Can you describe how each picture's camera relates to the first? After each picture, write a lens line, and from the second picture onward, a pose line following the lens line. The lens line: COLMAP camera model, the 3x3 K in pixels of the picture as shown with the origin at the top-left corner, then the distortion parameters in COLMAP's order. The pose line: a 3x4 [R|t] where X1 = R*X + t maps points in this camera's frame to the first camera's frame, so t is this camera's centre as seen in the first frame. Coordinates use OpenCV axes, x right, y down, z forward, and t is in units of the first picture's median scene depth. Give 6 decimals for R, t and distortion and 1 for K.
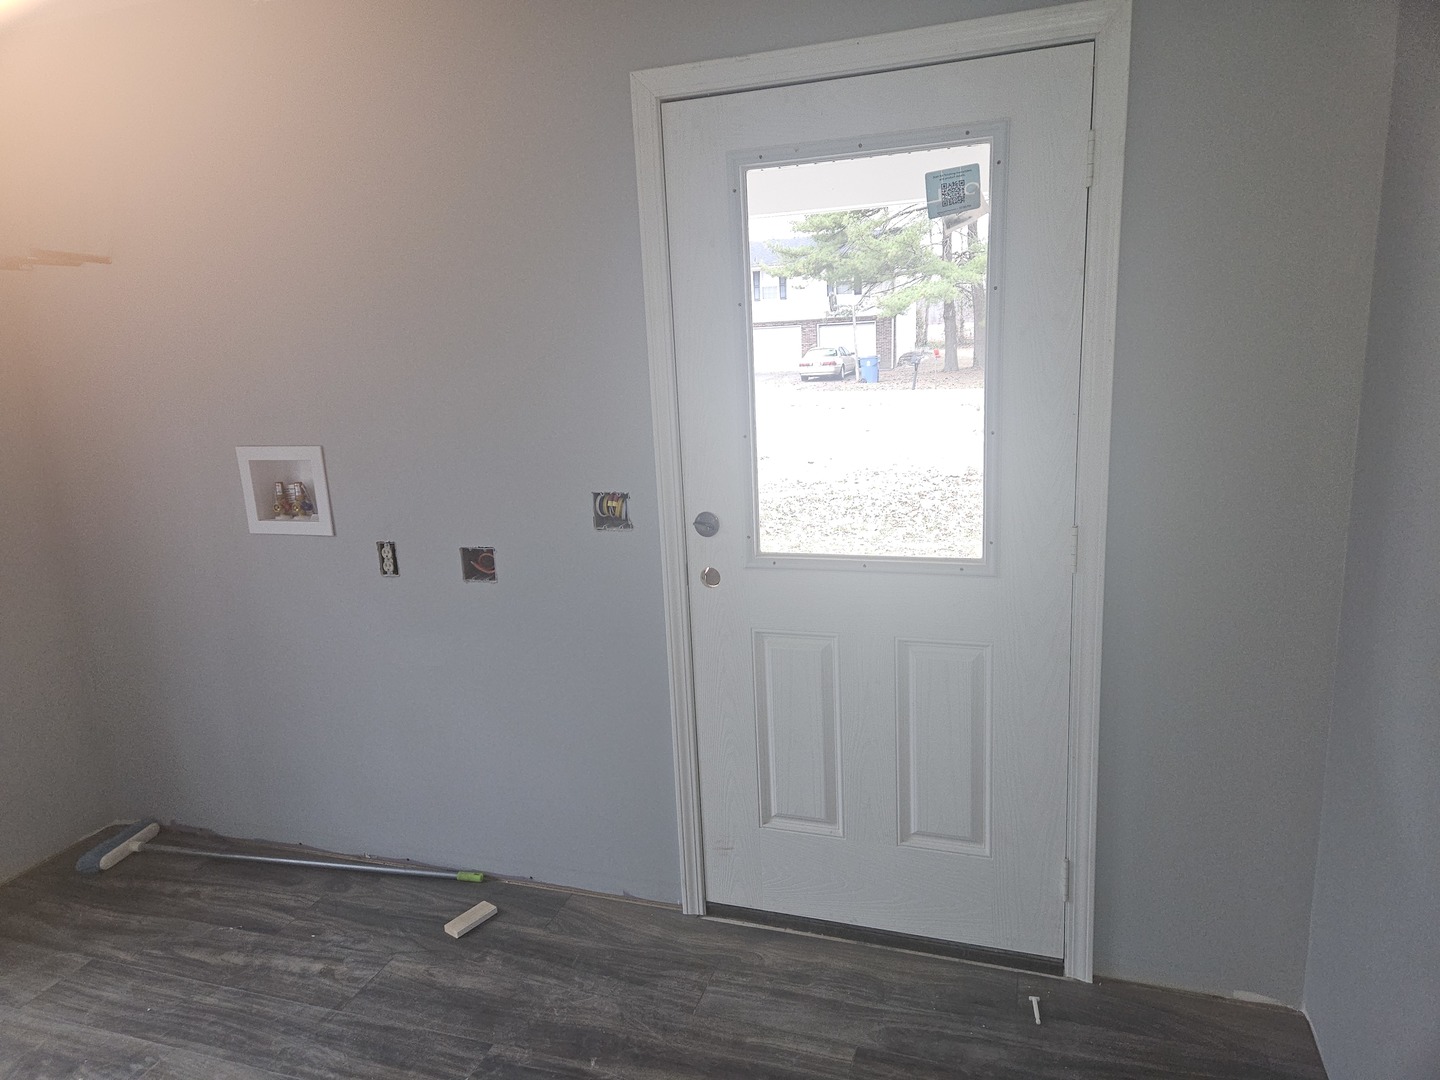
lens RADIAL K [[938.6, 0, 719.1], [0, 938.6, 542.1], [0, 0, 1]] dist [0.046511, -0.024941]
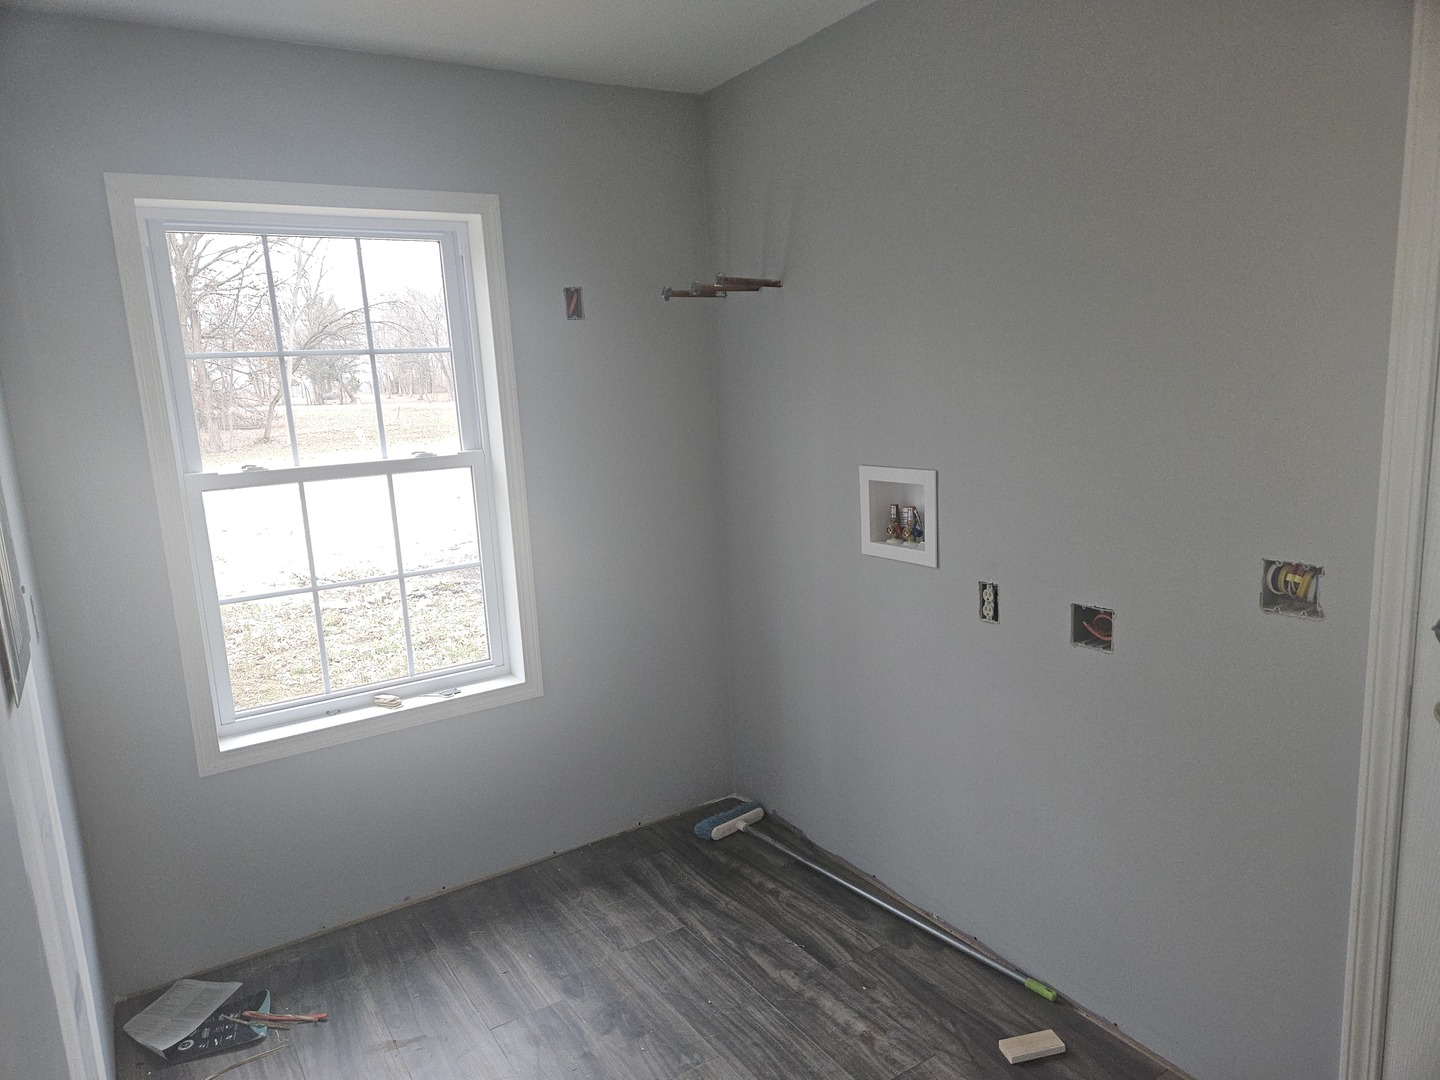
lens RADIAL K [[938.6, 0, 720.8], [0, 938.6, 539.8], [0, 0, 1]] dist [0.046511, -0.024941]
pose [[0.779198, 0.113404, -0.616433, -0.010009], [-0.126656, 0.991695, 0.022342, -0.027985], [0.613847, 0.060666, 0.787090, 0.150170]]
